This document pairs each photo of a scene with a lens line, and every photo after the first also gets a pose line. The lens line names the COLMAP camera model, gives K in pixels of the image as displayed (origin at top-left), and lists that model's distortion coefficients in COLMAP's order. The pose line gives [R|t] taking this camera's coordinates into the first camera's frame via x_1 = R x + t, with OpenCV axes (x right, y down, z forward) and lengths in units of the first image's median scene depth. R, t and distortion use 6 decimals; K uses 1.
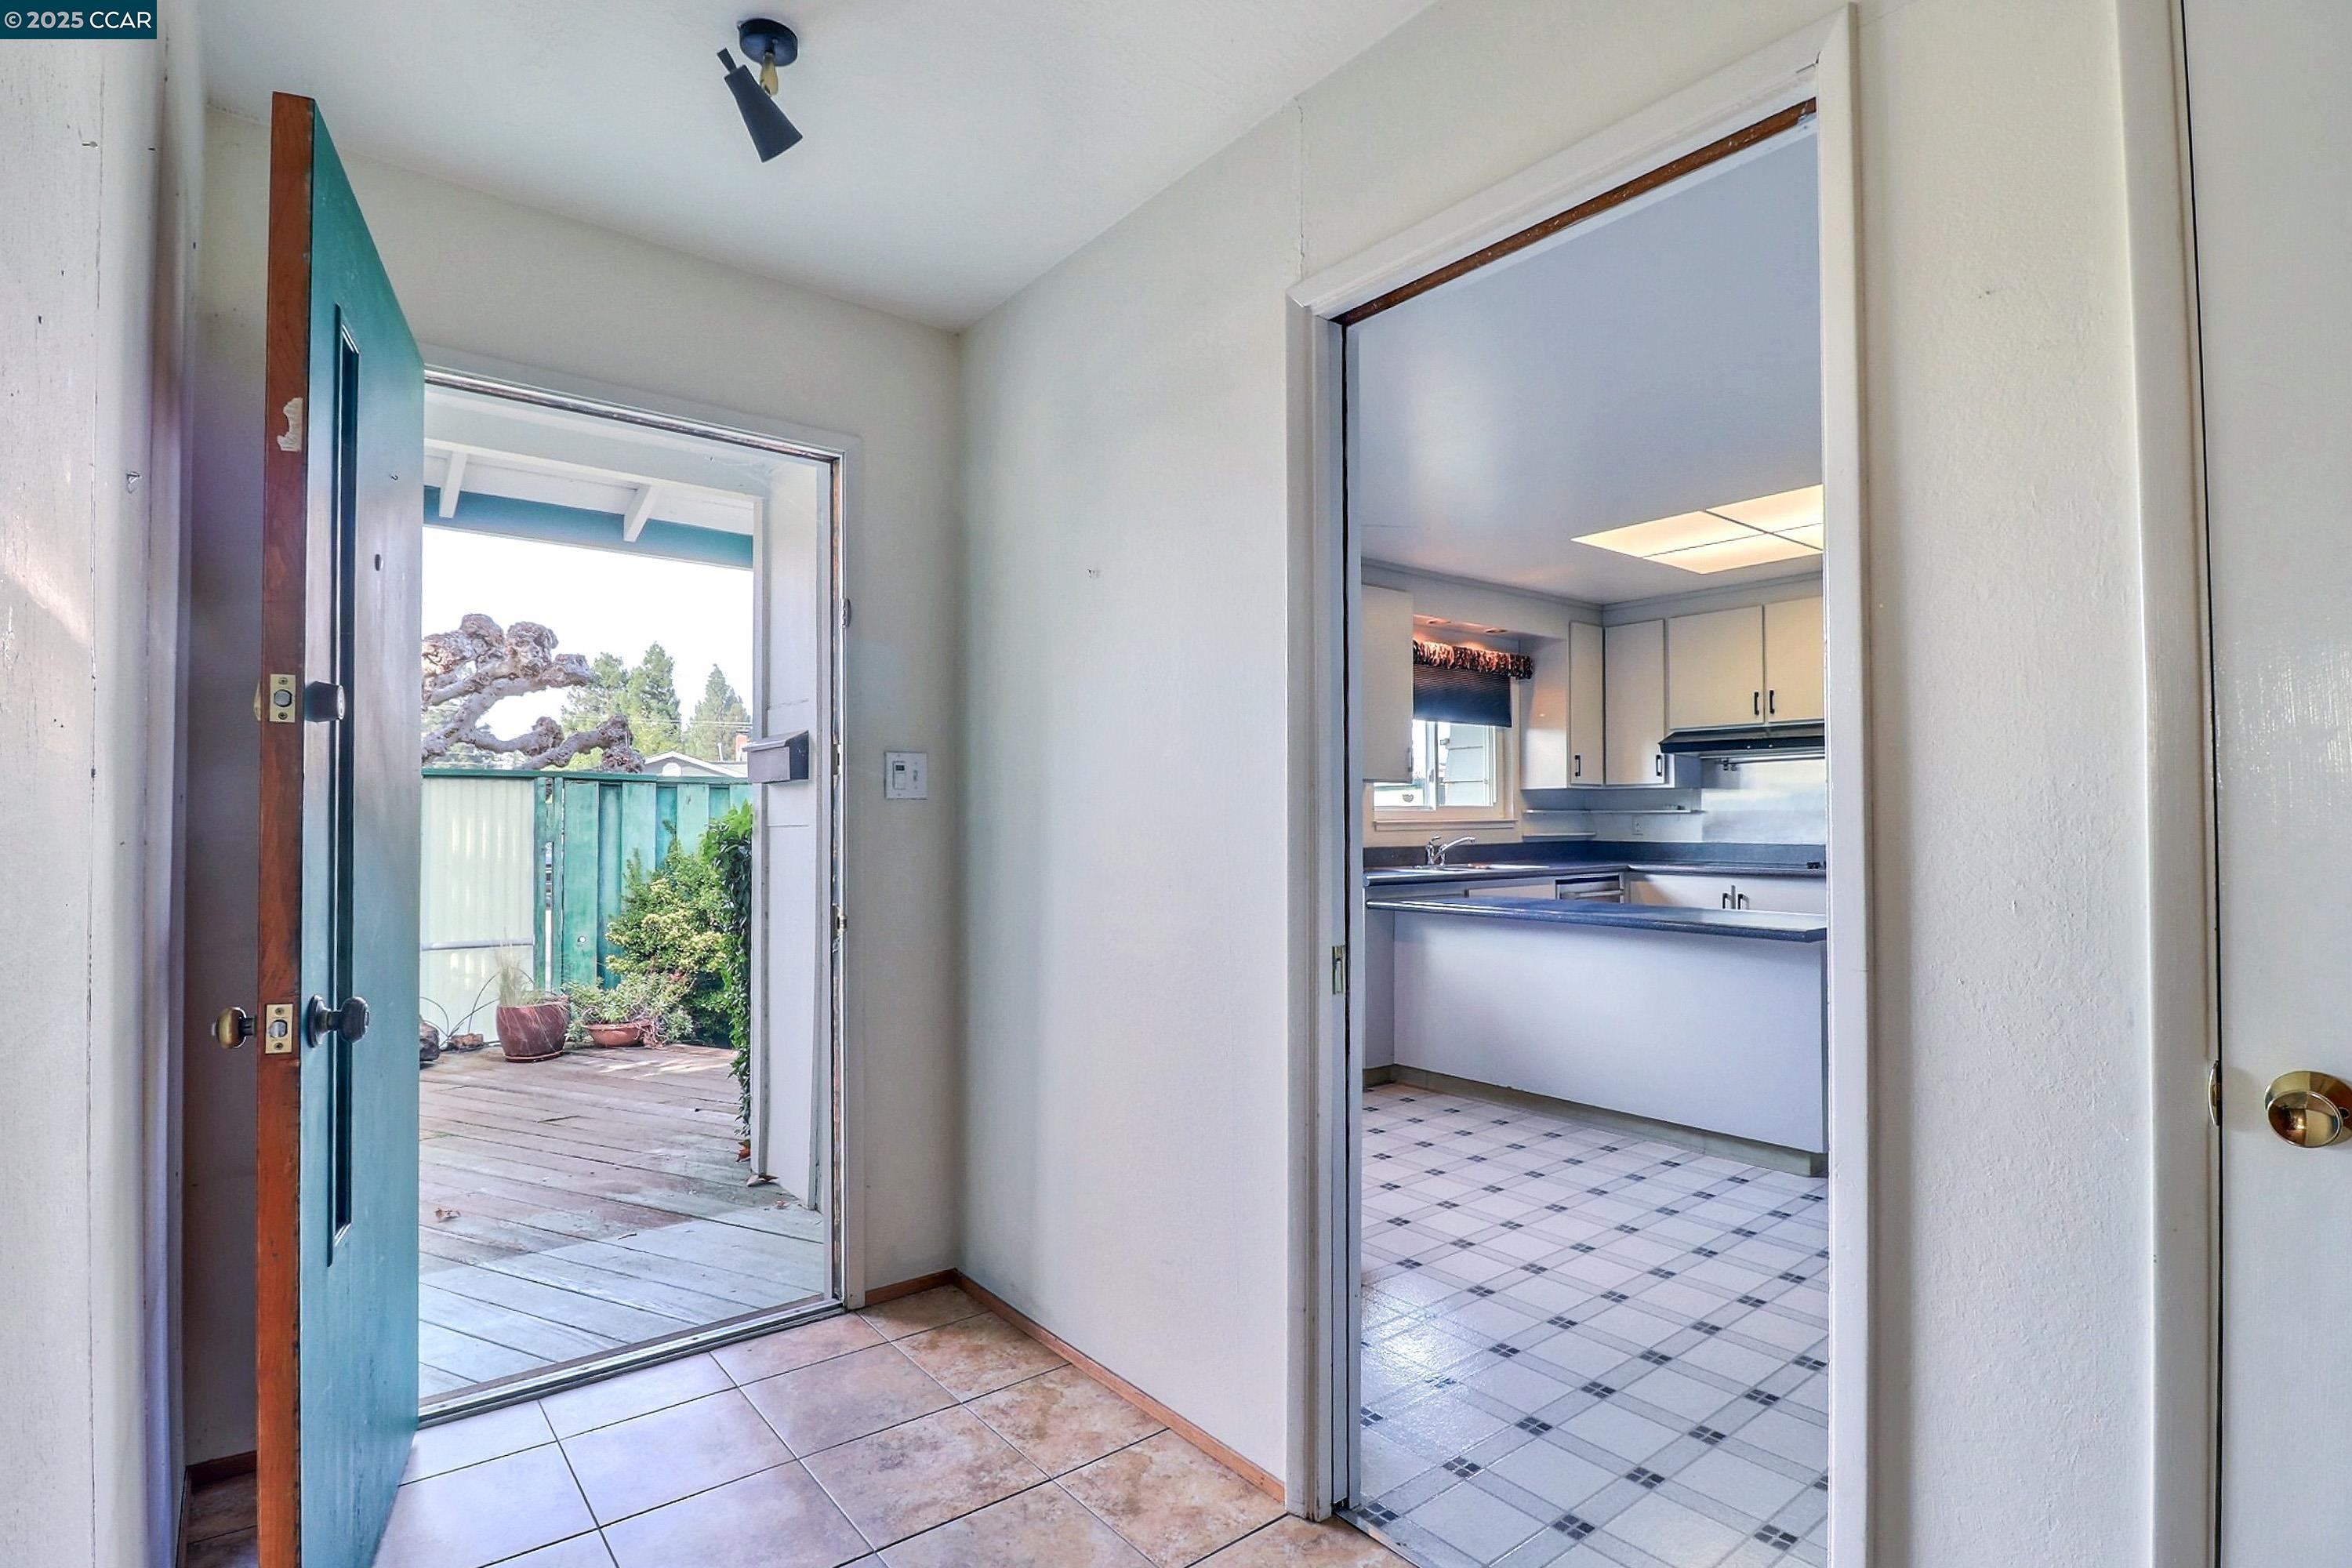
lens RADIAL K [[1152.6, 0, 1216.0], [0, 1152.6, 782.5], [0, 0, 1]] dist [-0.024566, -0.000177]
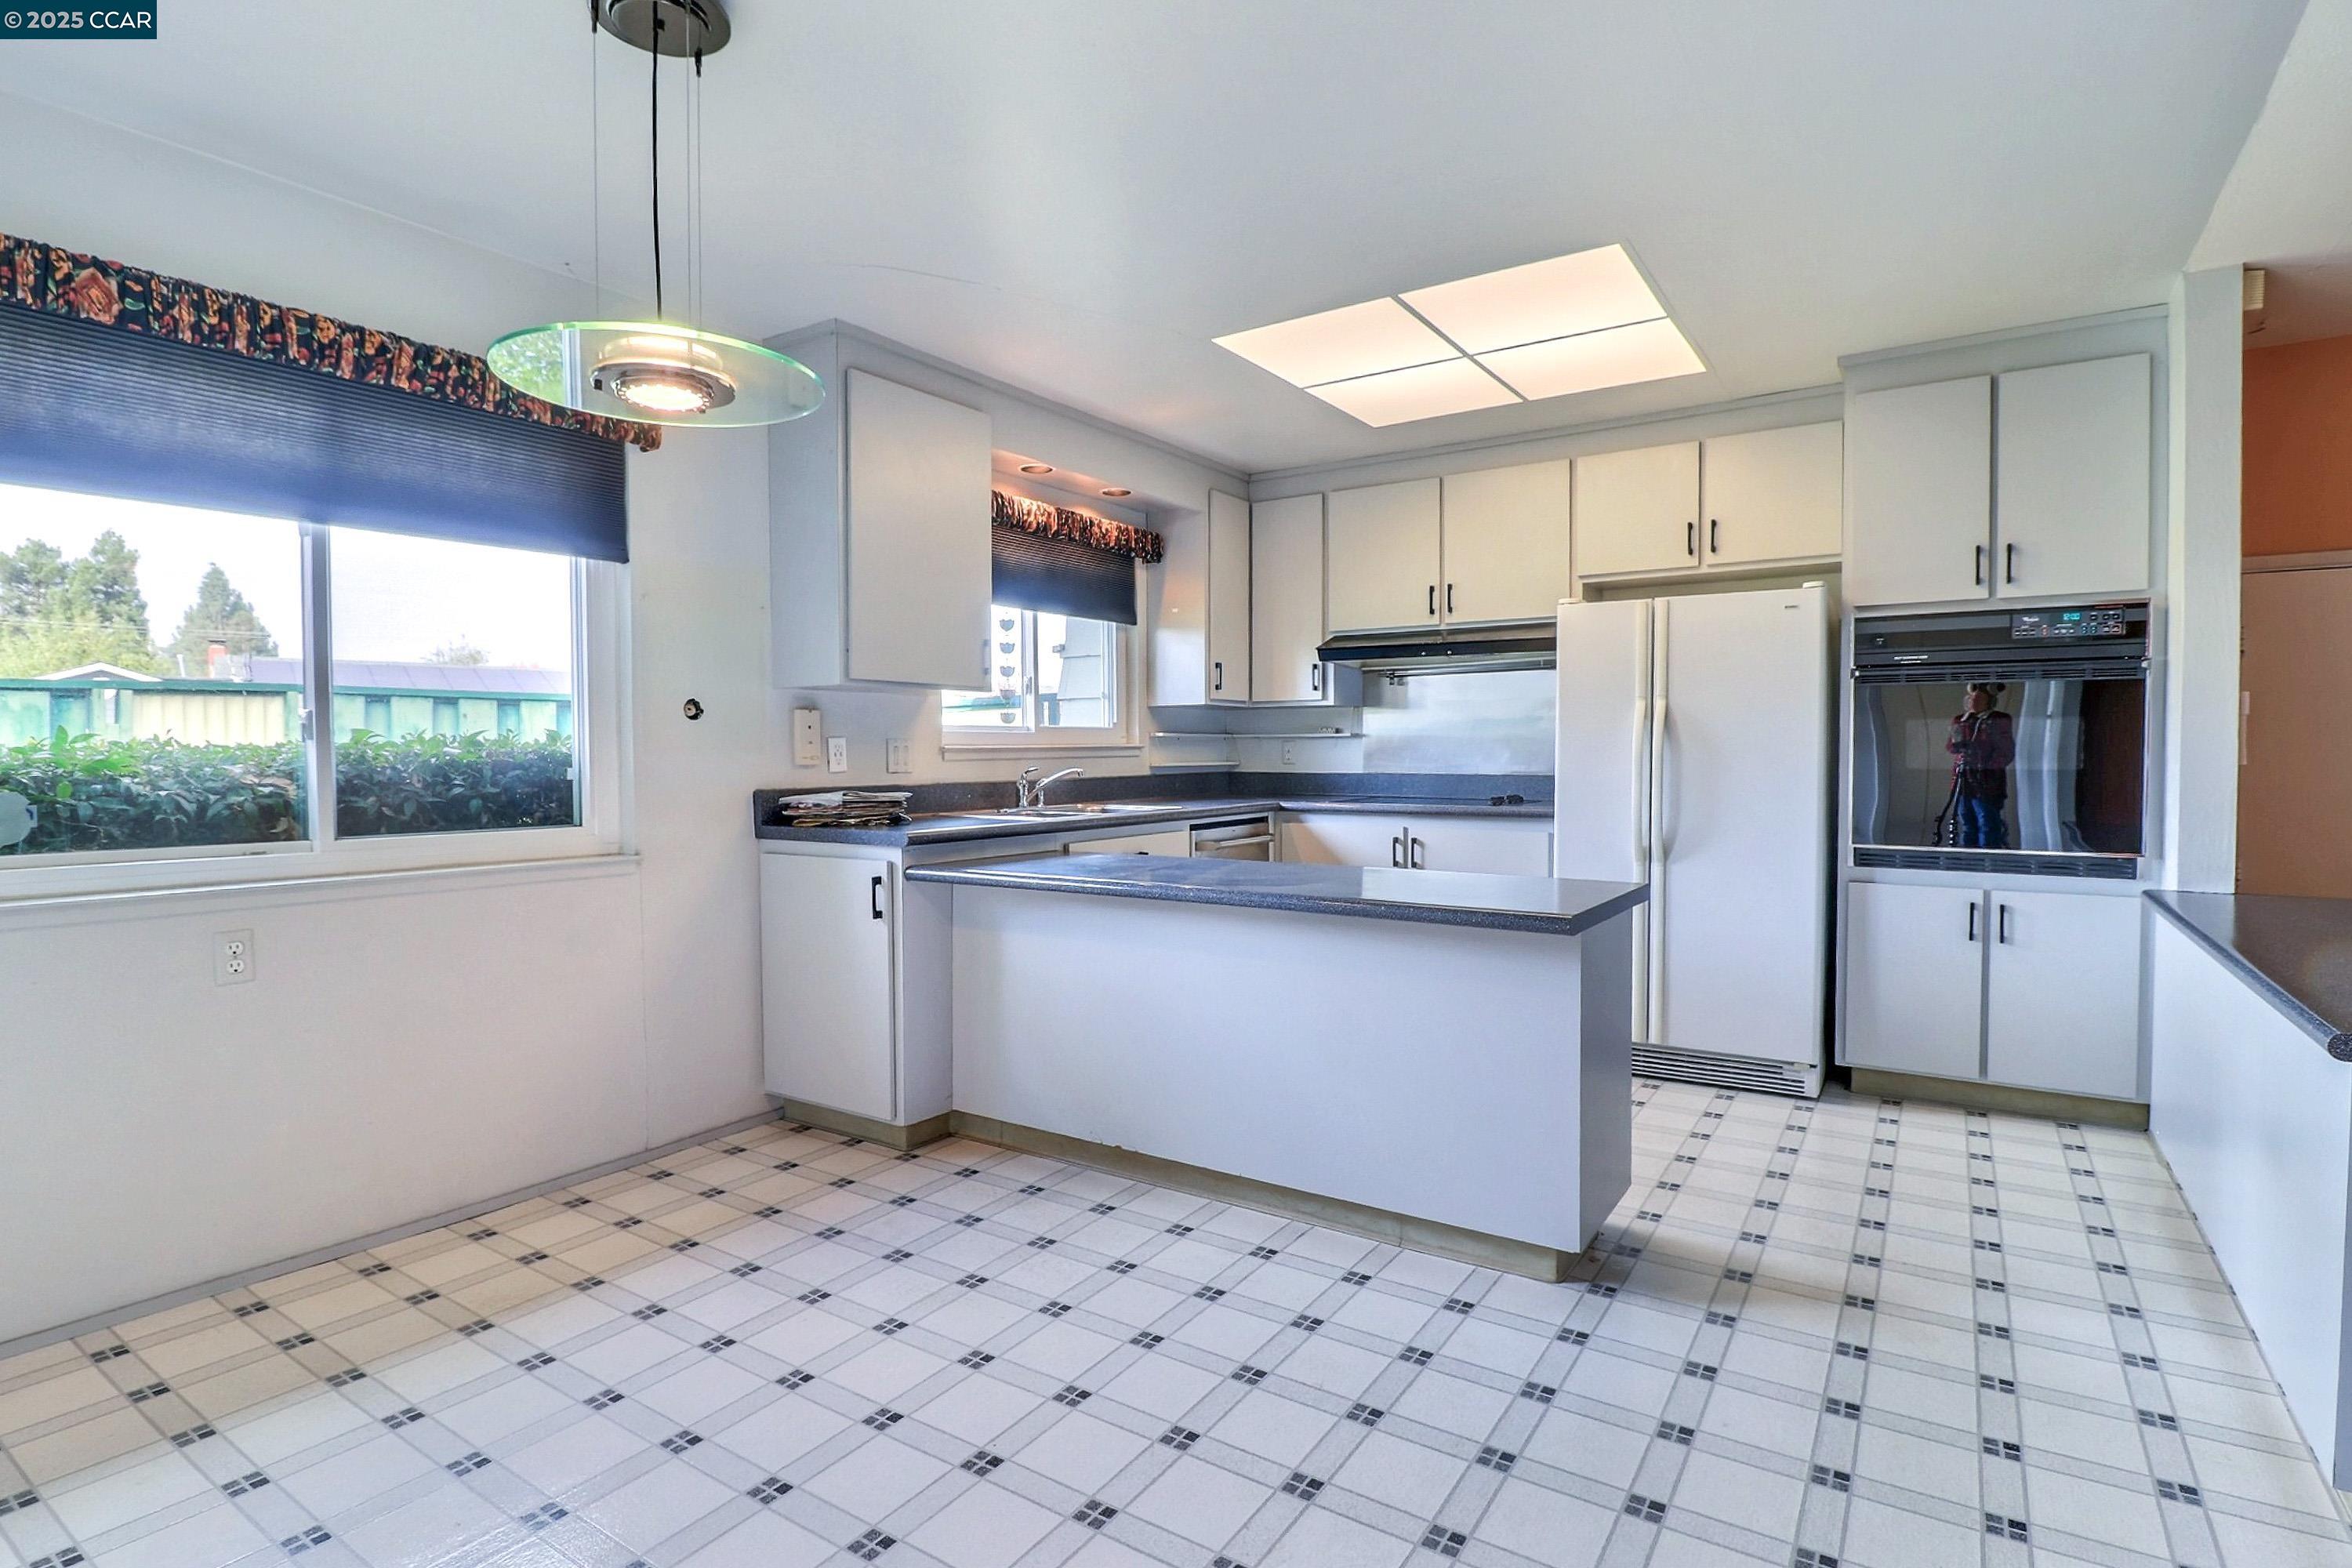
lens RADIAL K [[1152.6, 0, 1216.0], [0, 1152.6, 782.5], [0, 0, 1]] dist [-0.024566, -0.000177]
pose [[0.954193, -0.012215, 0.298941, 0.079485], [-0.006206, 0.998143, 0.060594, 0.010467], [-0.299126, -0.059674, 0.952346, 0.254661]]
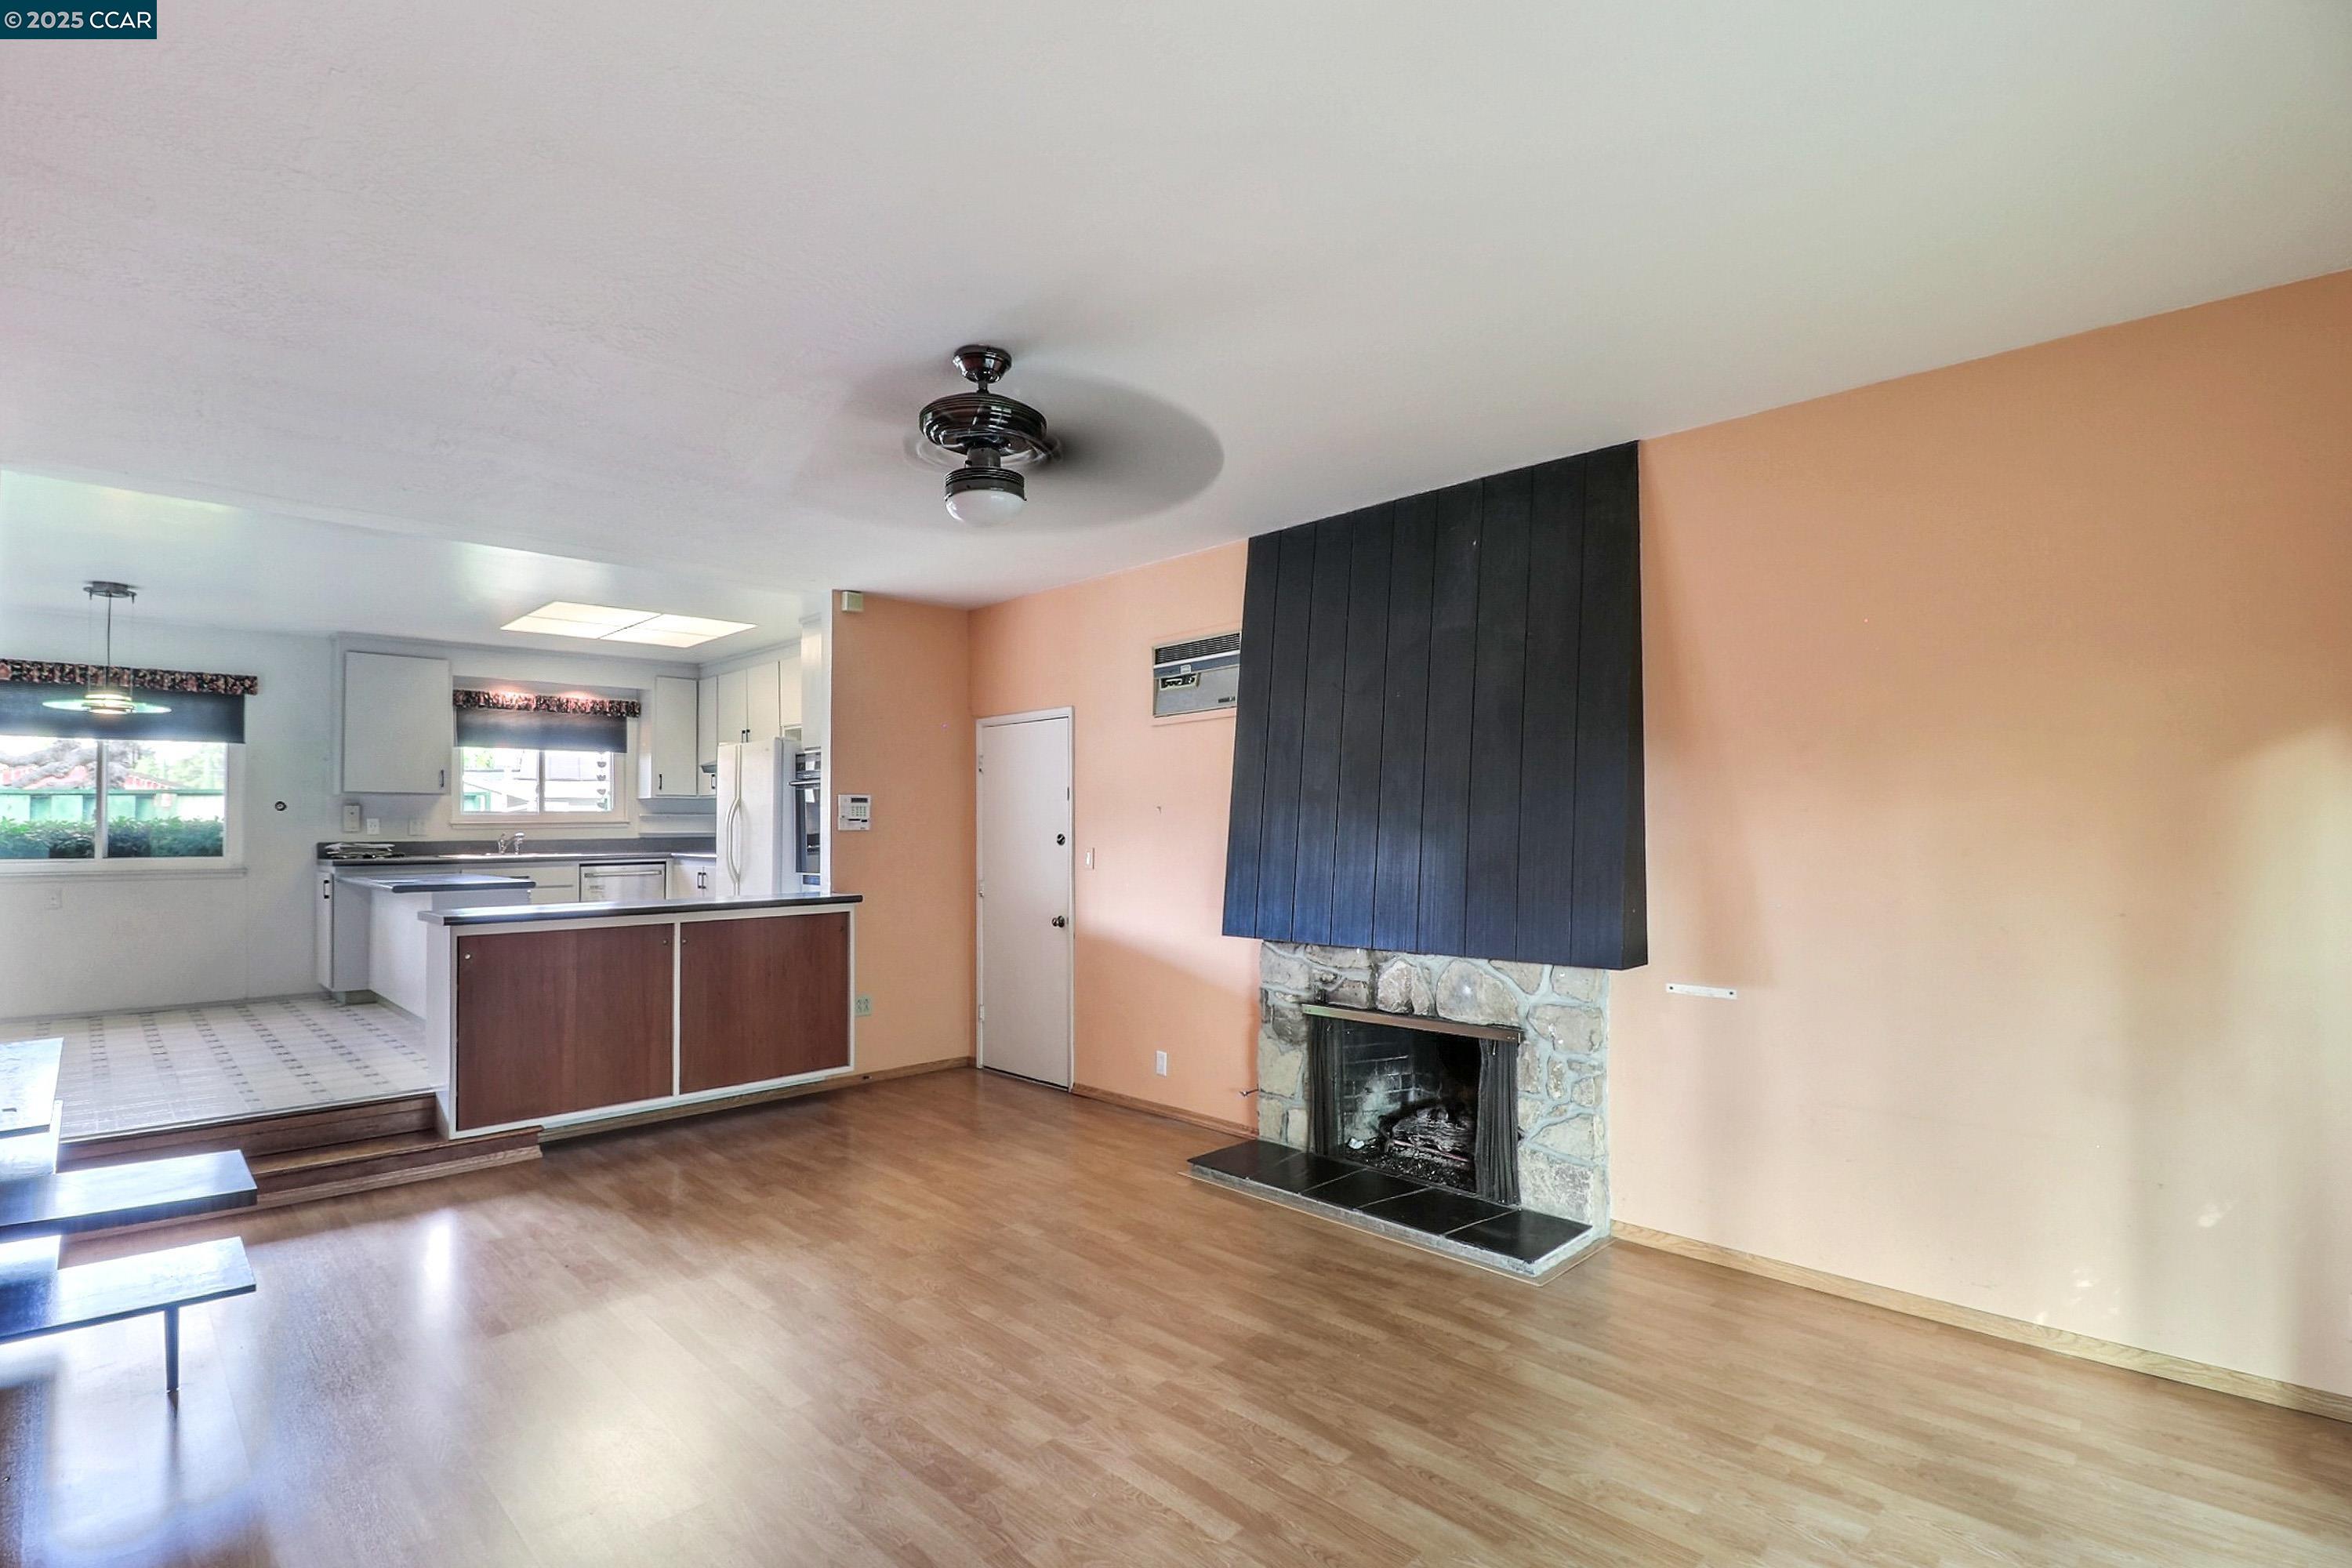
lens RADIAL K [[1110.4, 0, 1162.7], [0, 1110.4, 802.9], [0, 0, 1]] dist [0.004768, -0.012301]
pose [[0.996323, -0.003235, 0.085616, 0.847497], [0.001954, 0.999885, 0.015036, -0.009044], [-0.085655, -0.014813, 0.996215, -0.419902]]
